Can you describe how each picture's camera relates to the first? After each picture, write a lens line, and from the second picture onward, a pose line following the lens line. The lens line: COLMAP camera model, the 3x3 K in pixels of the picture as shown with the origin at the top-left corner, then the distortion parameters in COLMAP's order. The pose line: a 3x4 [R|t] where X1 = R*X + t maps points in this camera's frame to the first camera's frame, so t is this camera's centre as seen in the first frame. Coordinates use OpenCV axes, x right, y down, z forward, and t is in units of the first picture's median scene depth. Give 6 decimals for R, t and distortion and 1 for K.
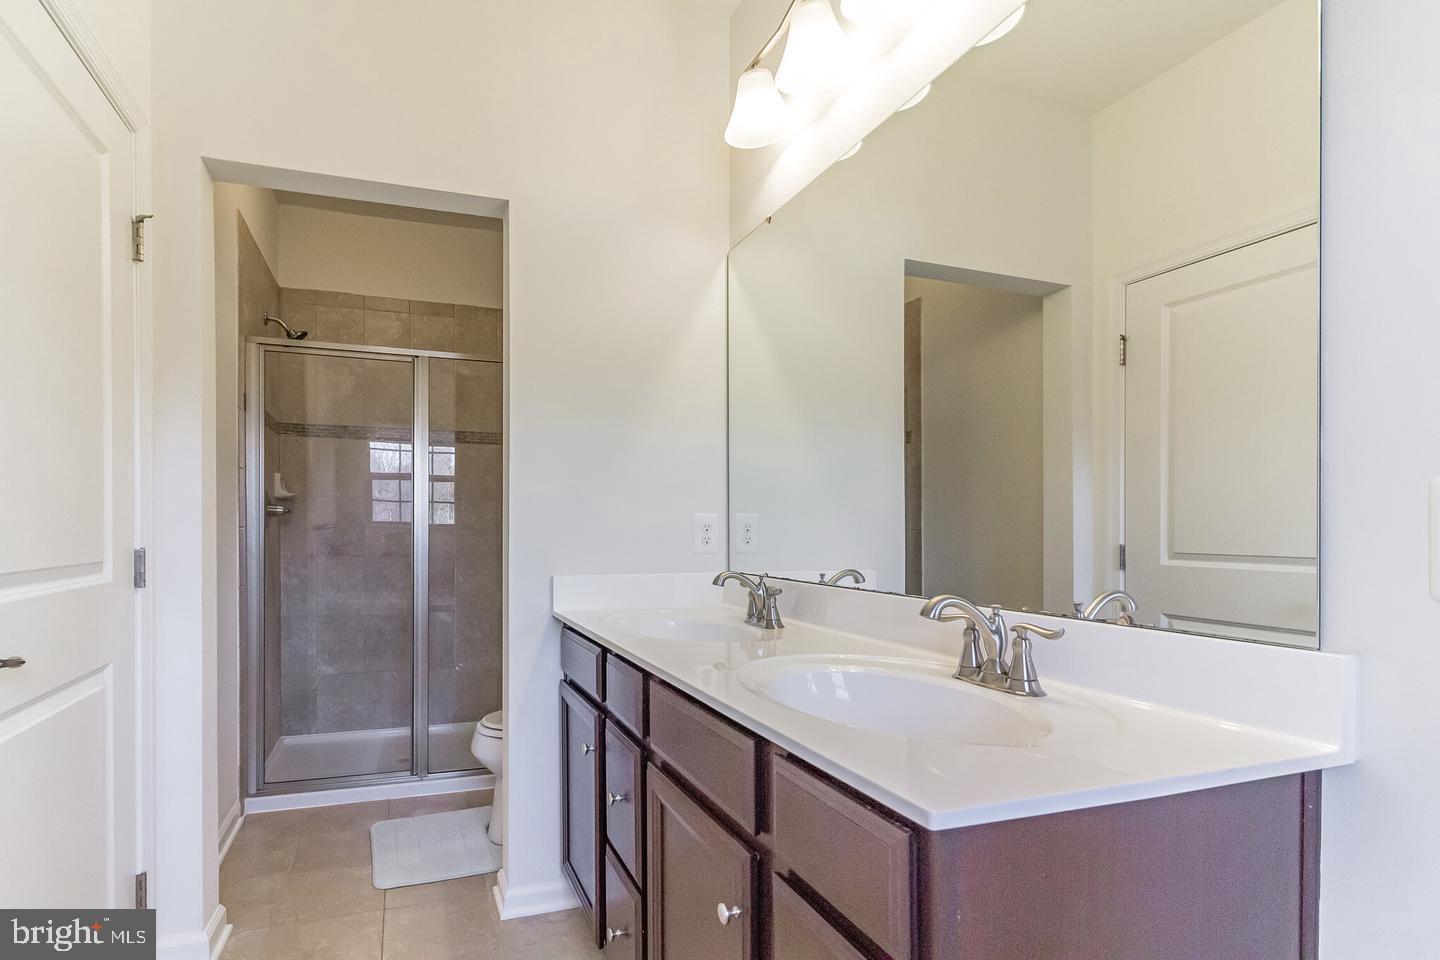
lens RADIAL K [[678.1, 0, 625.2], [0, 678.1, 522.6], [0, 0, 1]] dist [0.002567, 0.000443]
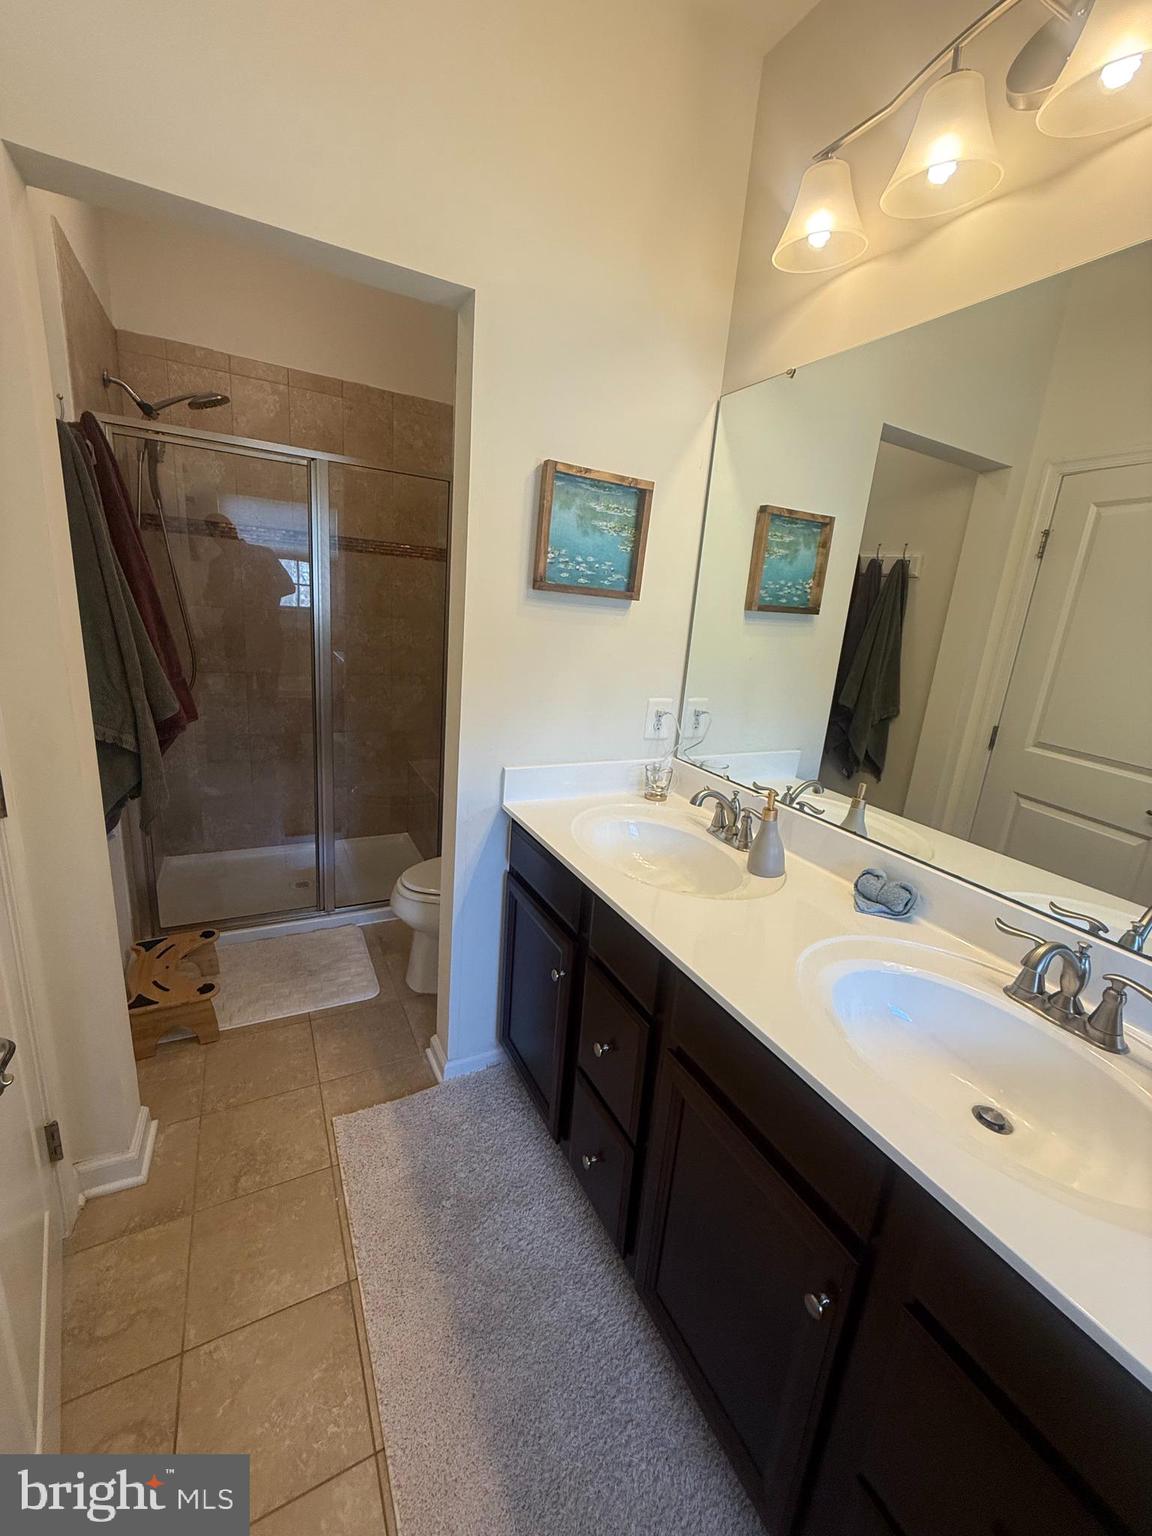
lens RADIAL K [[613.4, 0, 584.3], [0, 613.4, 762.9], [0, 0, 1]] dist [-0.001372, -0.000186]
pose [[0.983237, 0.036771, 0.178585, -0.116927], [-0.080379, 0.966557, 0.243528, -0.109388], [-0.163658, -0.253800, 0.953311, 0.151675]]
